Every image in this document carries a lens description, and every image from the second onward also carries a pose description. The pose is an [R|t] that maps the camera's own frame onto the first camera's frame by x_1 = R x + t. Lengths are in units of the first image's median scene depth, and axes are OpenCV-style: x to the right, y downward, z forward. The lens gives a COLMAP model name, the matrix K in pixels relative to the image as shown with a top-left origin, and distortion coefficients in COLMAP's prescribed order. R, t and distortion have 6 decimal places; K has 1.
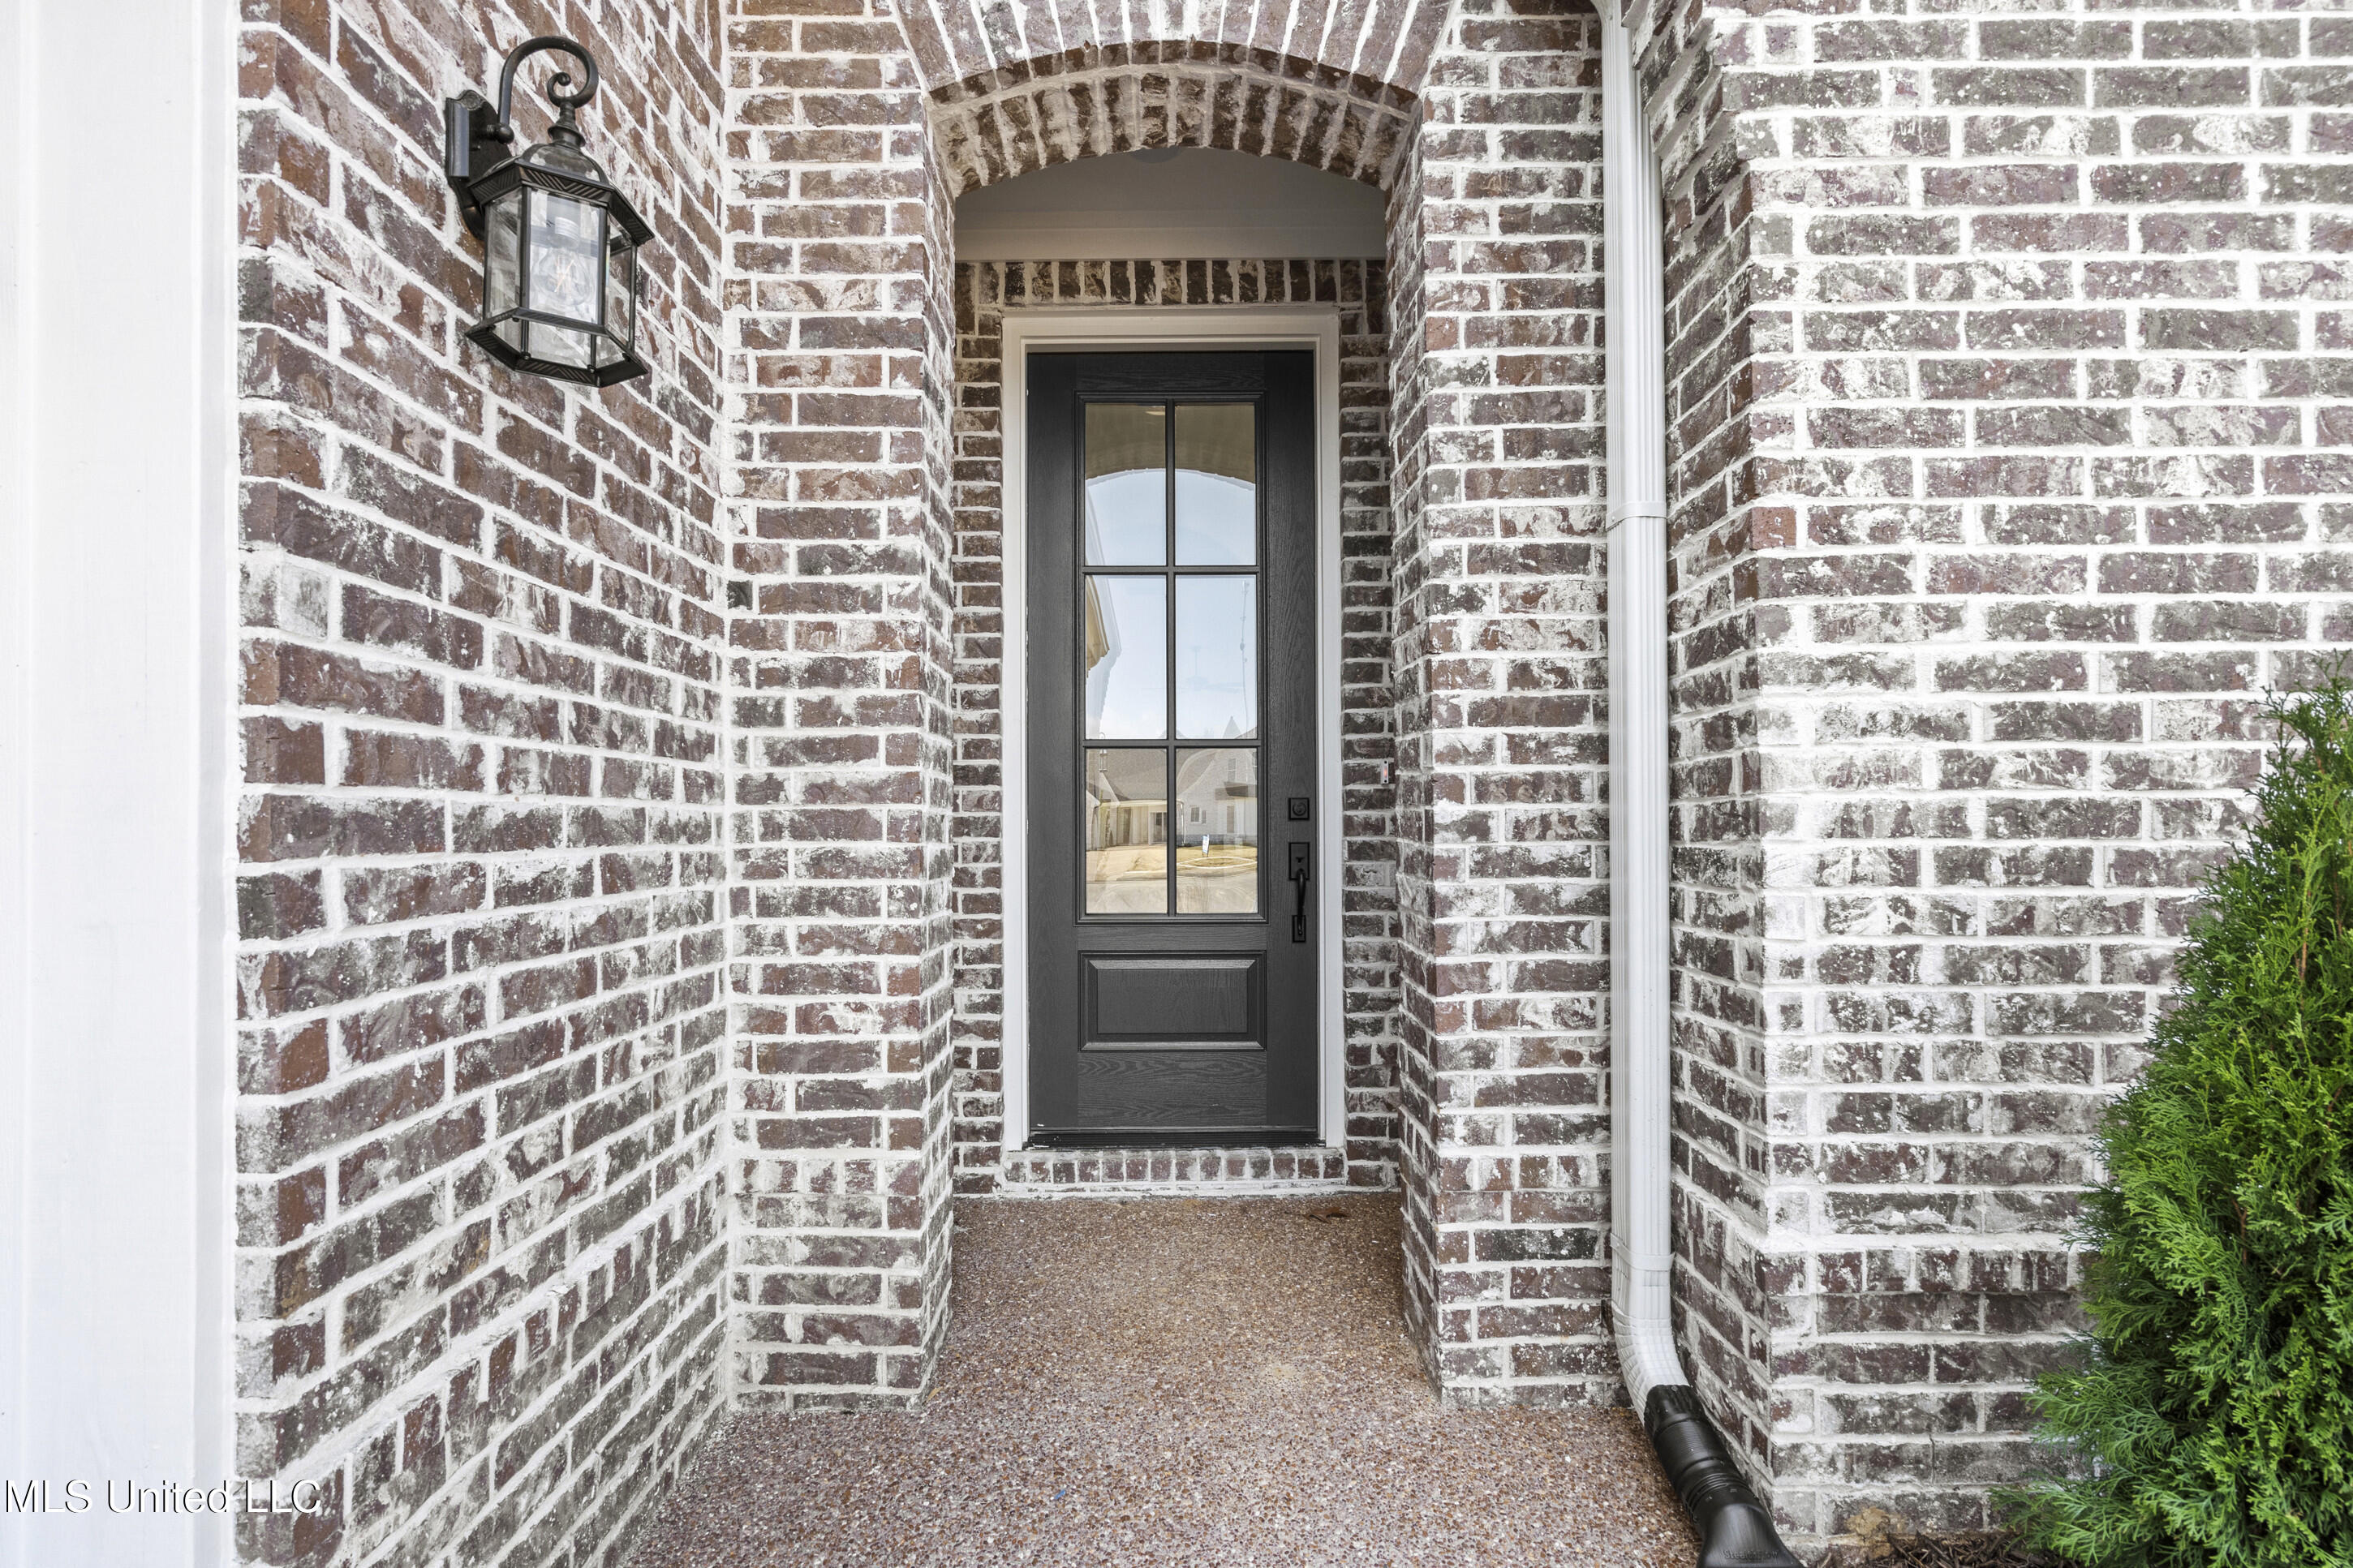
lens RADIAL K [[1069.6, 0, 1158.2], [0, 1069.6, 814.8], [0, 0, 1]] dist [-0.005793, 0.001631]
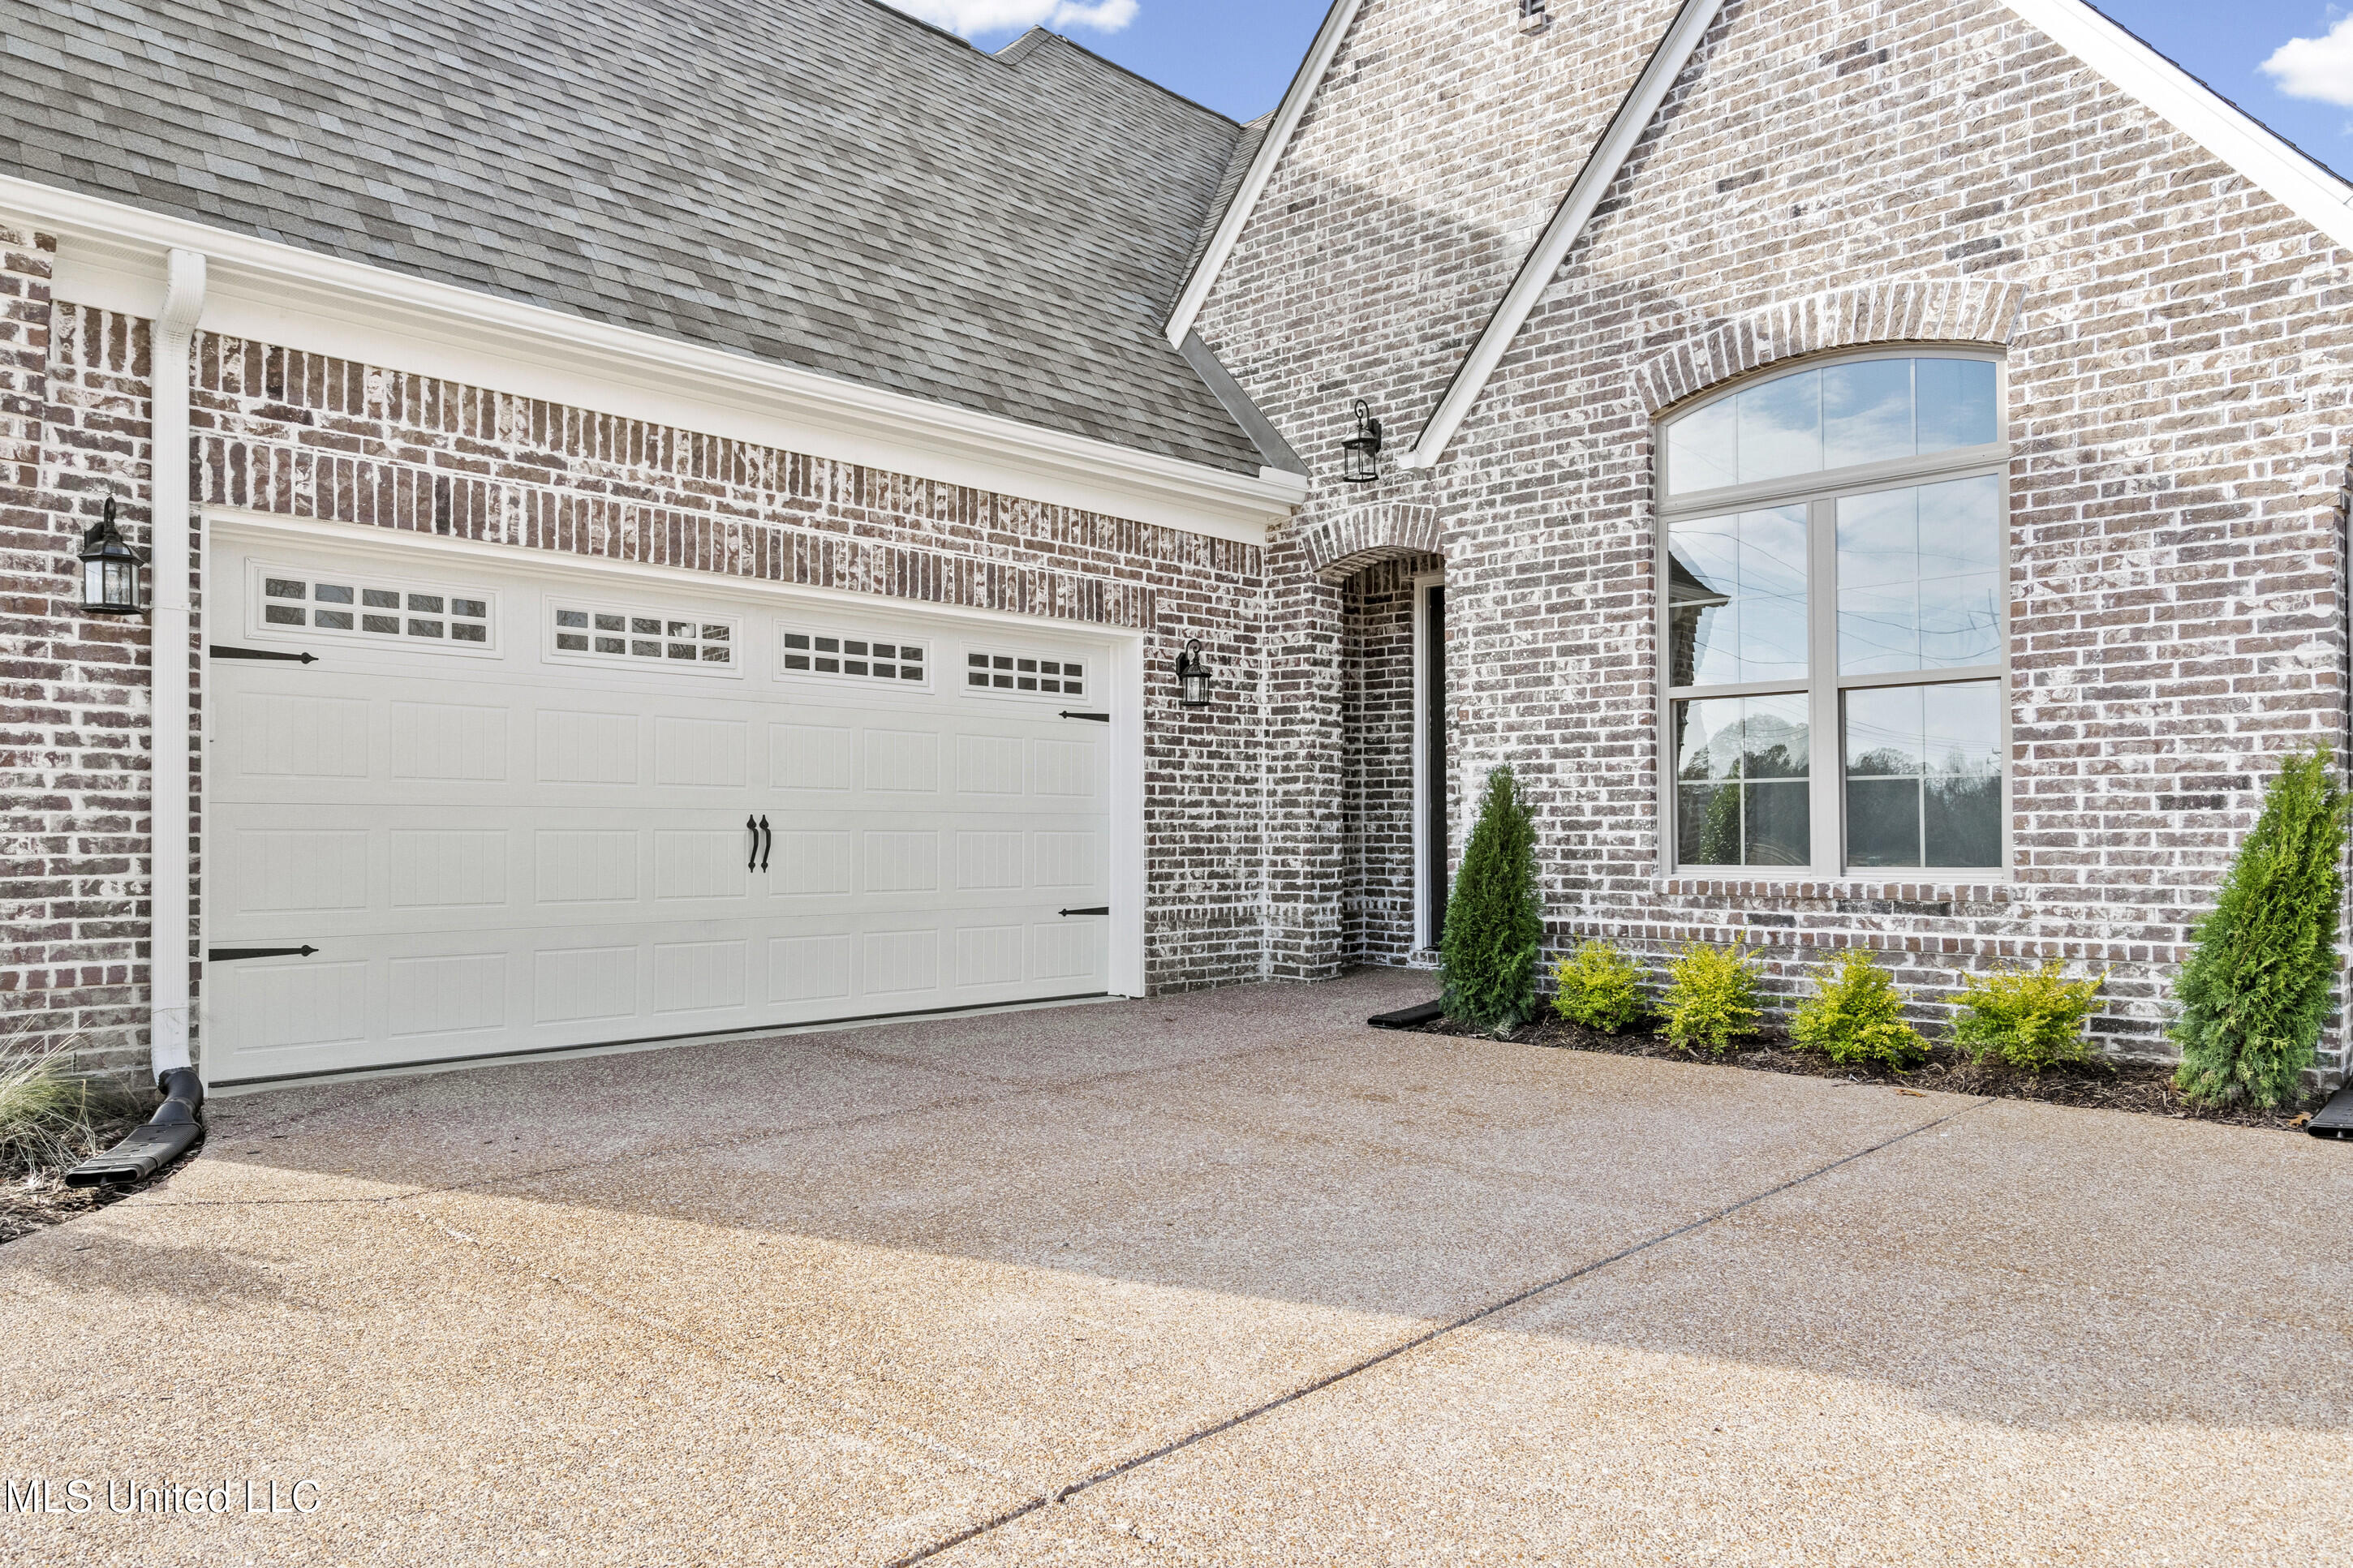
lens RADIAL K [[1548.3, 0, 1172.1], [0, 1548.3, 789.9], [0, 0, 1]] dist [-0.004475, -0.000399]
pose [[0.728396, -0.015556, -0.684980, 3.378223], [0.006168, 0.999851, -0.016149, 0.054020], [0.685129, 0.007538, 0.728383, -3.392893]]
